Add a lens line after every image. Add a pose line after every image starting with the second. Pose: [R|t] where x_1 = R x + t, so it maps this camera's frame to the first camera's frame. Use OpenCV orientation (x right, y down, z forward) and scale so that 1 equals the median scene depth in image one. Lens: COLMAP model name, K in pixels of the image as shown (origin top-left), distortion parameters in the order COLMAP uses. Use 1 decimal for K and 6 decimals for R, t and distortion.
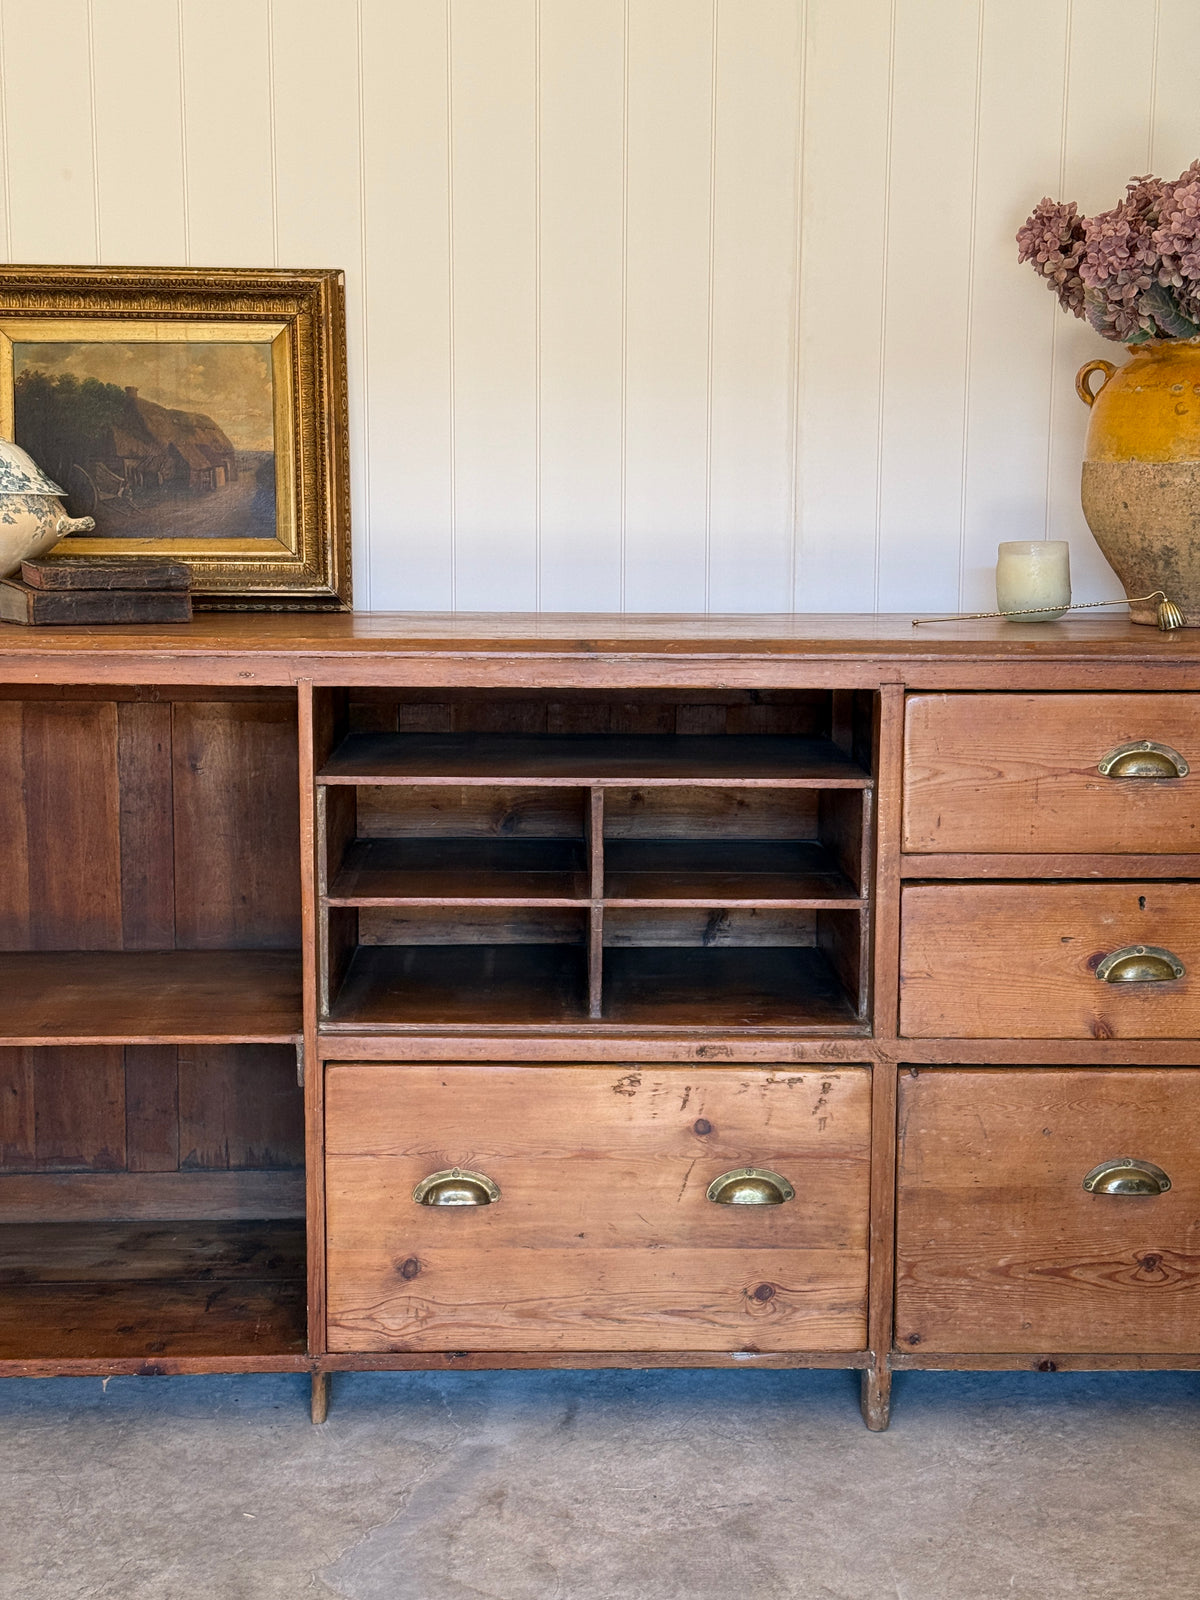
lens RADIAL K [[2151.0, 0, 608.9], [0, 2151.0, 802.4], [0, 0, 1]] dist [0.188738, -0.312434]
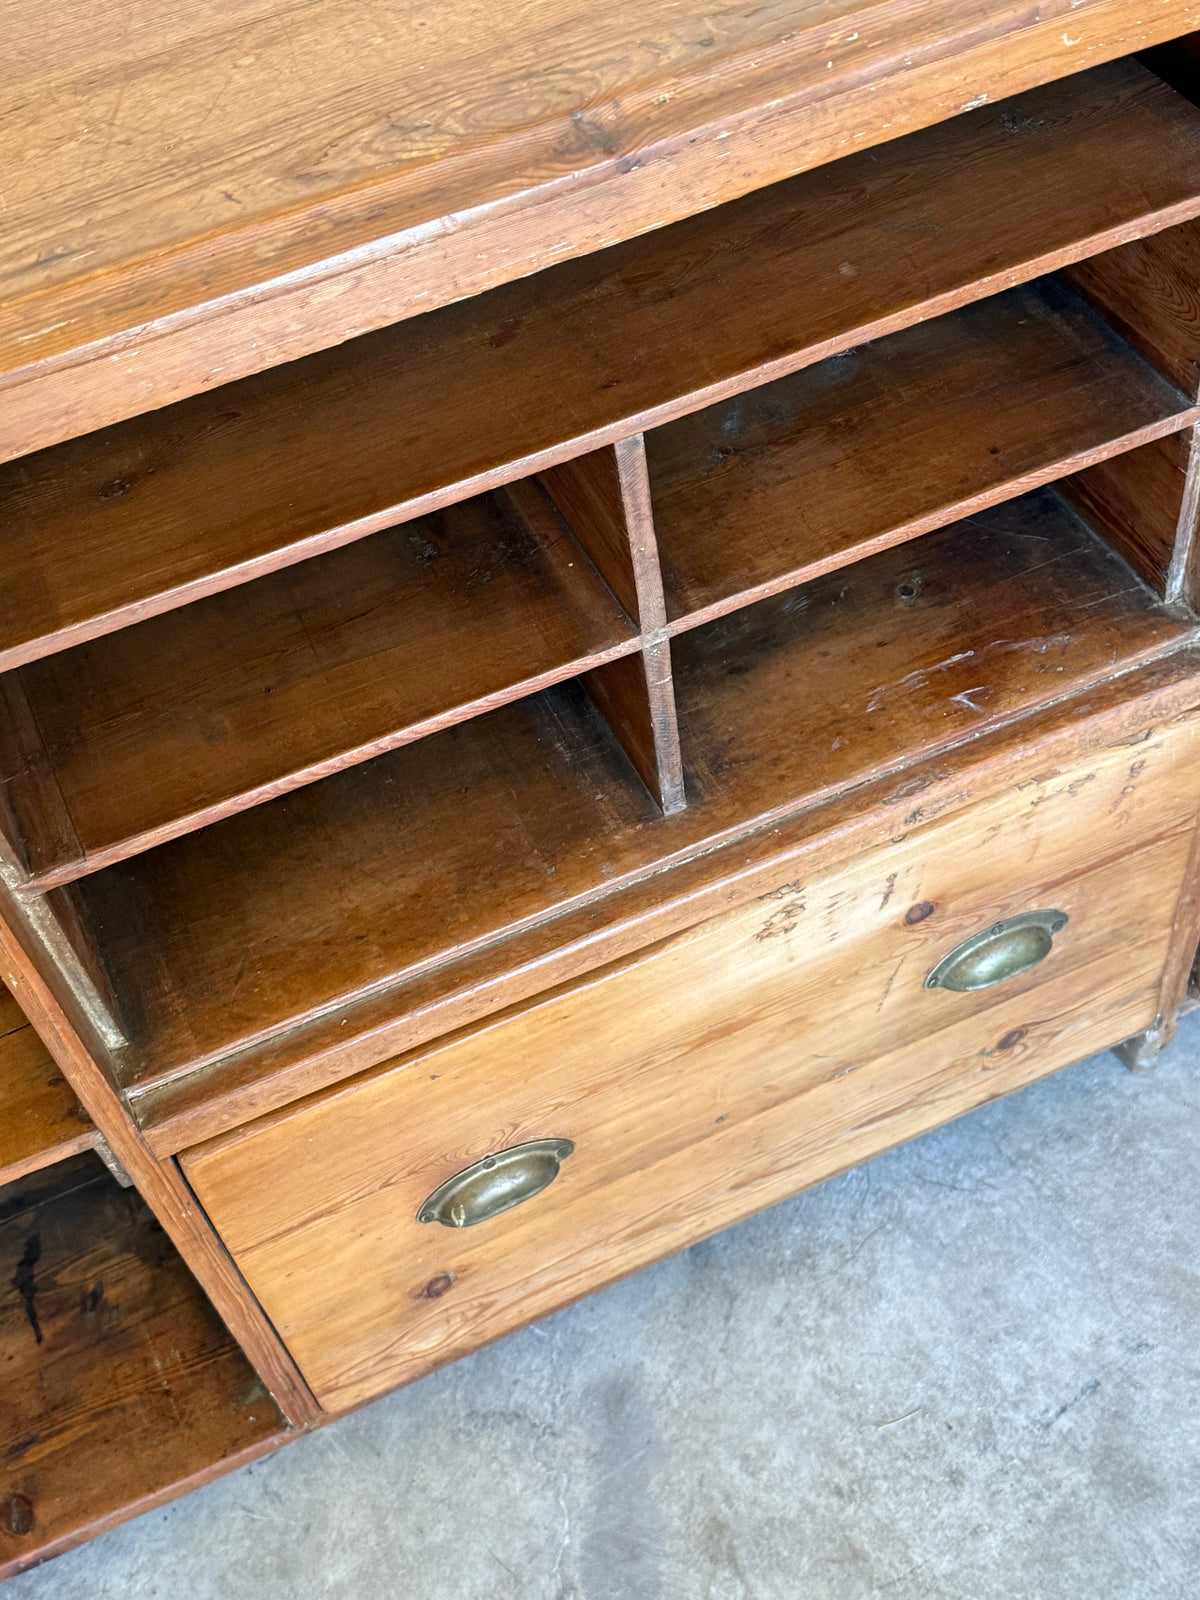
lens RADIAL K [[1904.7, 0, 625.4], [0, 1904.7, 795.2], [0, 0, 1]] dist [0.186398, -0.436886]
pose [[0.916608, -0.364558, 0.164097, -0.083095], [0.164245, 0.717608, 0.676803, -0.184144], [-0.364491, -0.593411, 0.717642, 0.715538]]
